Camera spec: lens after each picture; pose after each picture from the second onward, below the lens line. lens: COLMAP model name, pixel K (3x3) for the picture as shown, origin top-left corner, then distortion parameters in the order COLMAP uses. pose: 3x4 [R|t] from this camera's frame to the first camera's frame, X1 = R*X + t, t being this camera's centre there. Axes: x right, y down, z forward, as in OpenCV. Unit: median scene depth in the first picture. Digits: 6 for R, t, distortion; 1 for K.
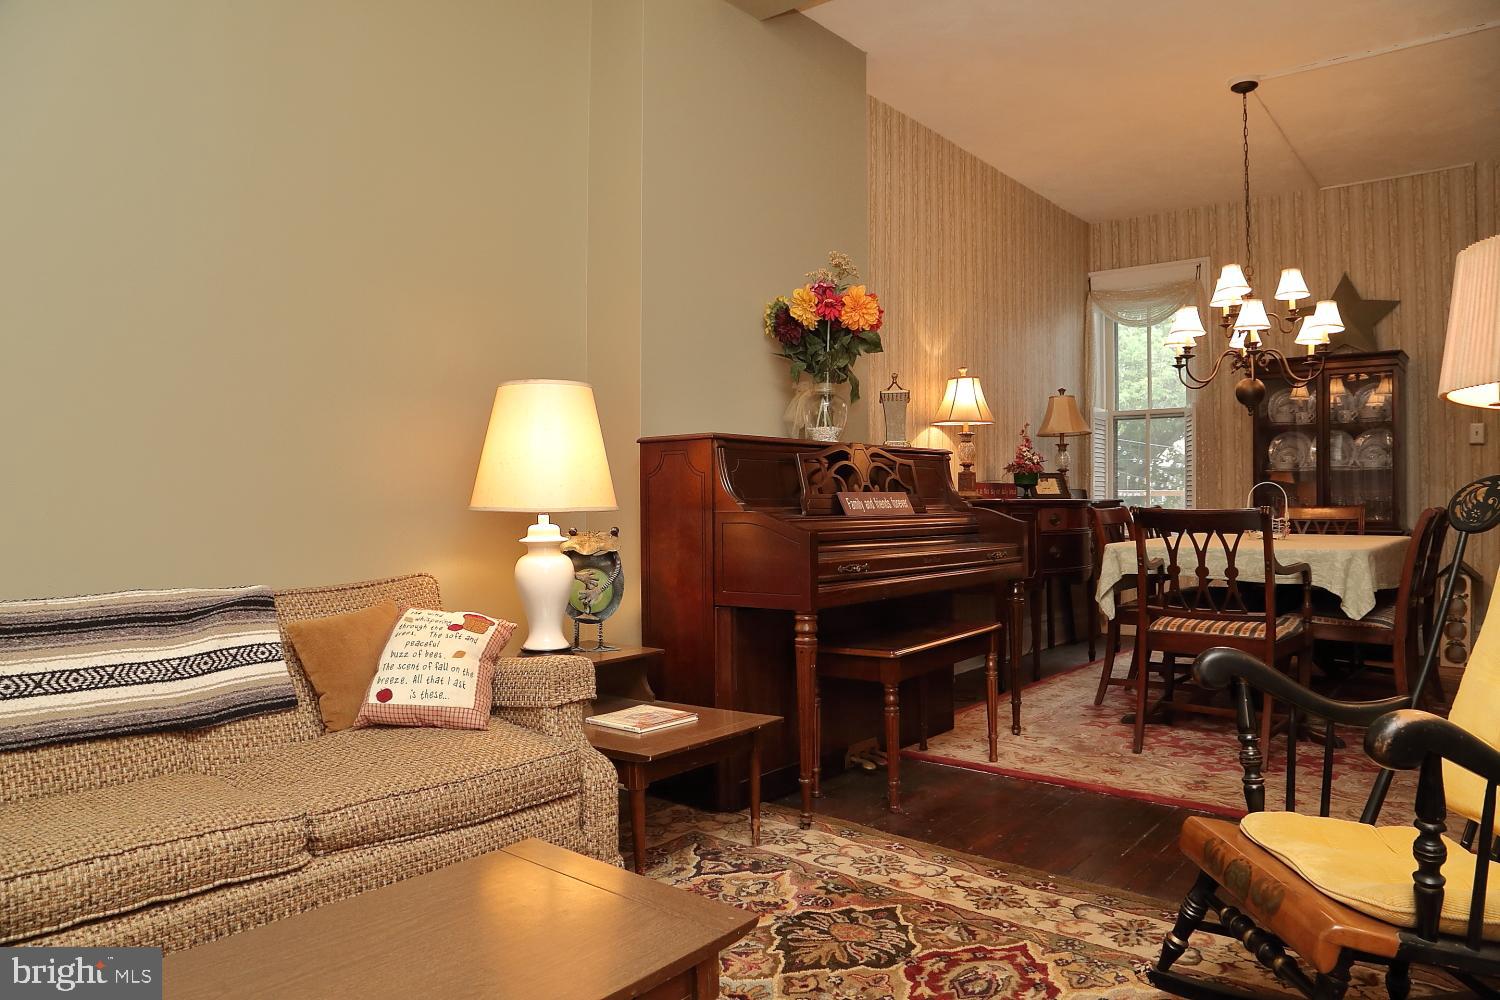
lens RADIAL K [[1032.5, 0, 745.2], [0, 1032.5, 501.3], [0, 0, 1]] dist [-0.125366, 0.071881]
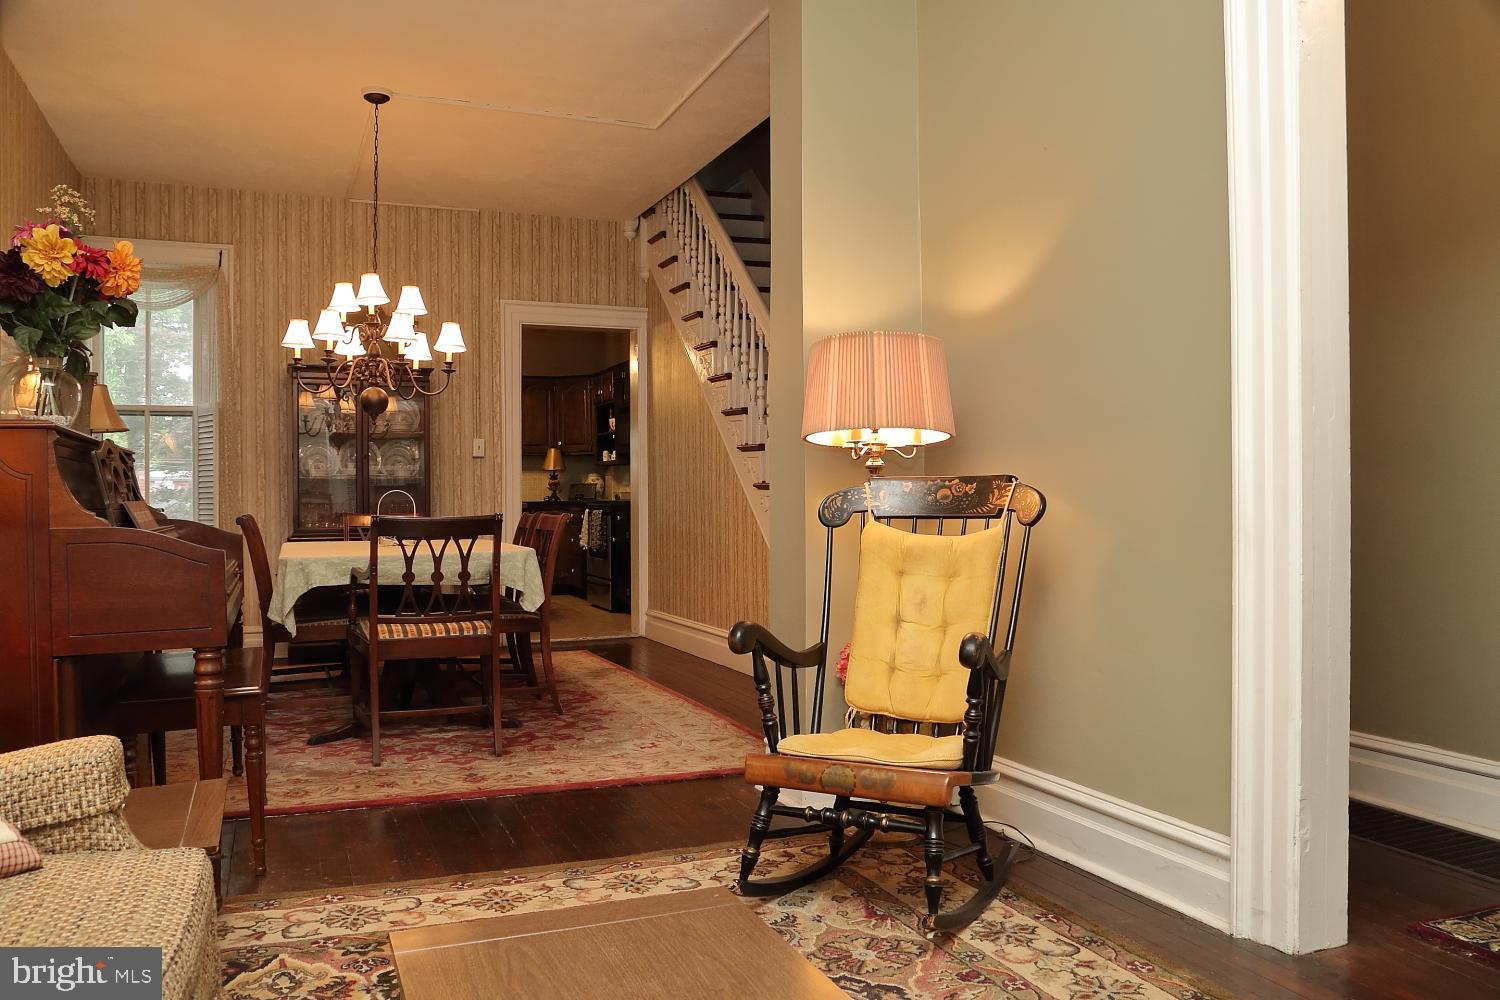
lens RADIAL K [[1162.4, 0, 749.2], [0, 1162.4, 513.2], [0, 0, 1]] dist [-0.082787, 0.076707]
pose [[0.450456, -0.011309, 0.892727, -0.476445], [0.008339, 0.999929, 0.008460, -0.003549], [-0.892760, 0.003634, 0.450518, 0.180068]]
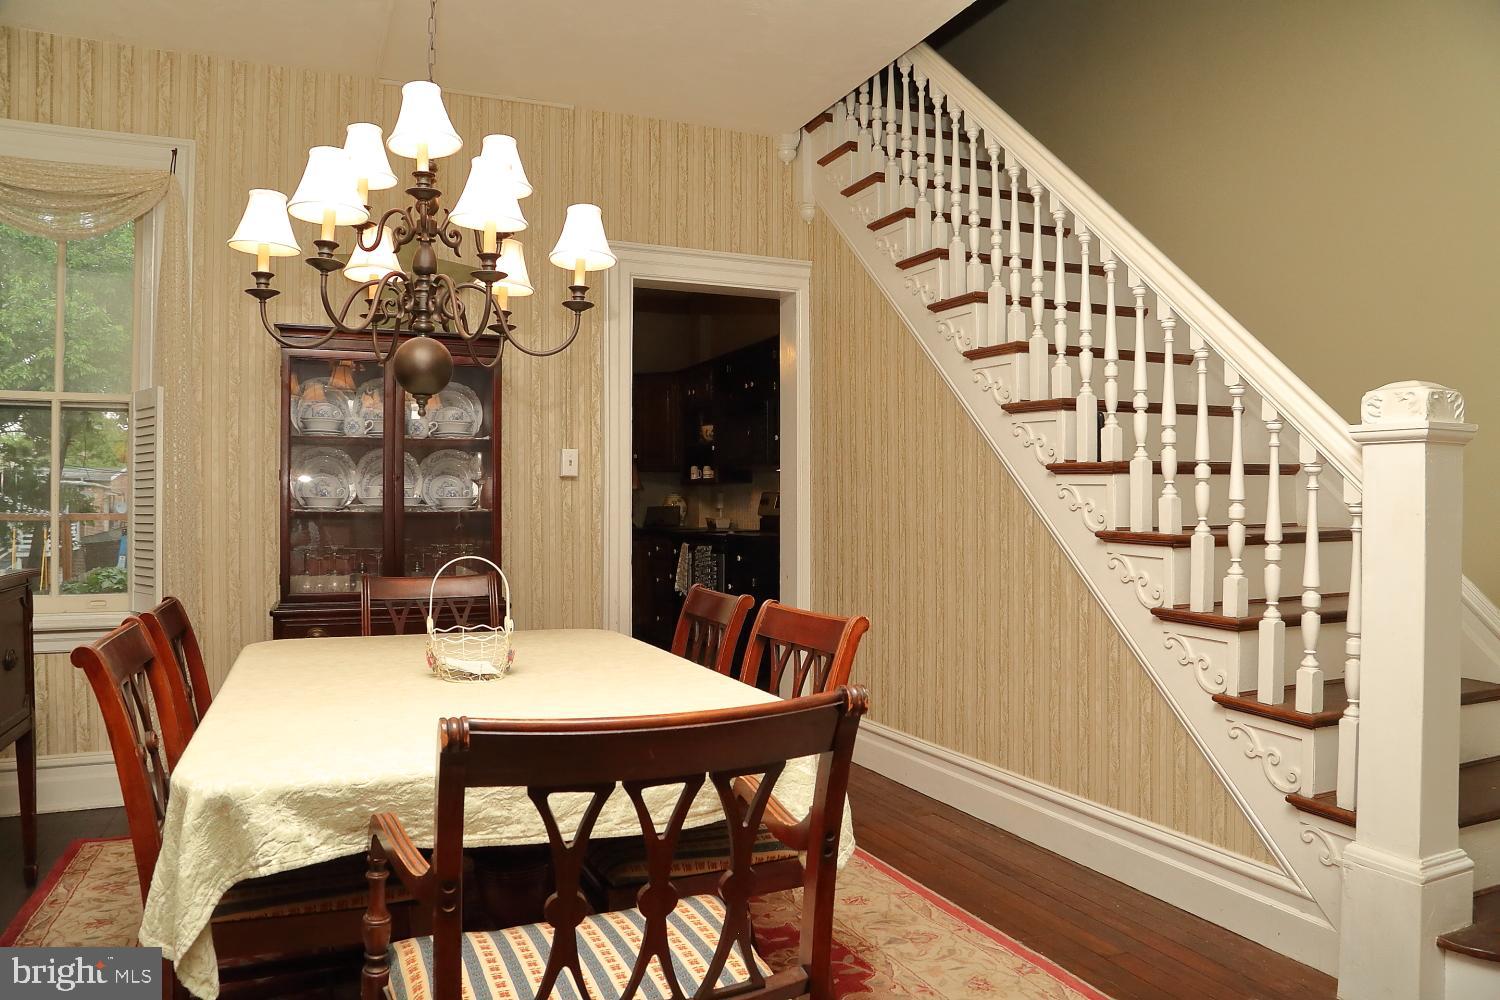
lens RADIAL K [[1032.5, 0, 745.2], [0, 1032.5, 501.3], [0, 0, 1]] dist [-0.125366, 0.071881]
pose [[0.436192, 0.005908, 0.899834, 0.152758], [0.002778, 0.999965, -0.007911, -0.051343], [-0.899850, 0.005950, 0.436160, 0.824605]]
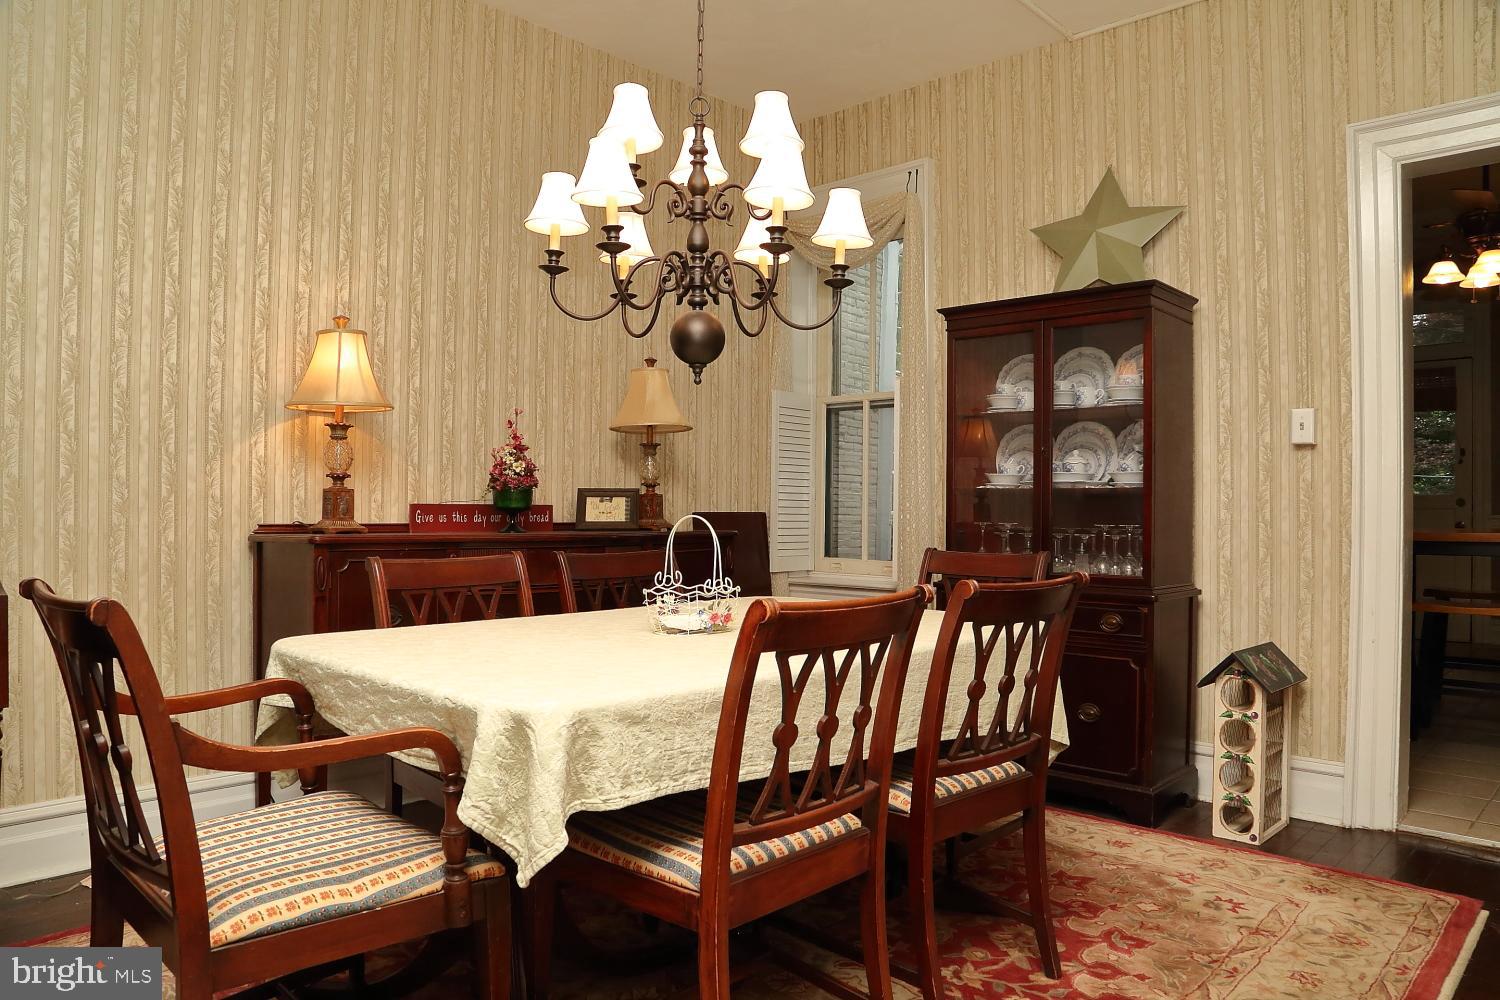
lens RADIAL K [[1032.5, 0, 745.2], [0, 1032.5, 501.3], [0, 0, 1]] dist [-0.125366, 0.071881]
pose [[0.997223, 0.010552, -0.073726, 0.705854], [-0.011083, 0.999915, -0.006806, -0.027339], [0.073648, 0.007604, 0.997255, 0.600875]]
